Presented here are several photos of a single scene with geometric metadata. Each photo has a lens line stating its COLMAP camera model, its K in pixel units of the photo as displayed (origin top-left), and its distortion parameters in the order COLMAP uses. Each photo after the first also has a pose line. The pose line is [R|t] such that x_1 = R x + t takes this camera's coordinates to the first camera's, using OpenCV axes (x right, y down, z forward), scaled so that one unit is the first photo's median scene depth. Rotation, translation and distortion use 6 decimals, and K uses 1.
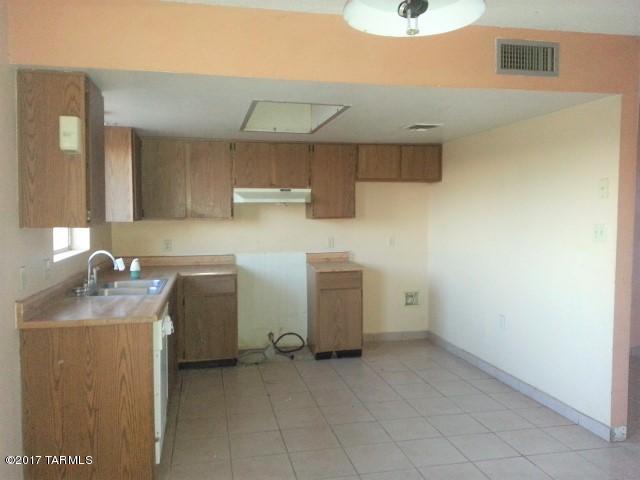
lens RADIAL K [[519.7, 0, 319.5], [0, 519.7, 237.6], [0, 0, 1]] dist [0.050433, -0.047490]
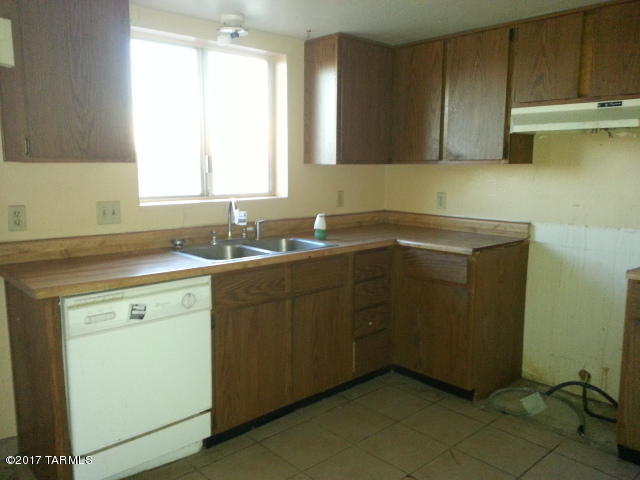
lens RADIAL K [[519.7, 0, 319.8], [0, 519.7, 239.1], [0, 0, 1]] dist [0.050433, -0.047490]
pose [[0.504234, 0.129568, -0.853792, 0.243559], [-0.049195, 0.991385, 0.121394, -0.011111], [0.862165, -0.019208, 0.506264, 0.515334]]
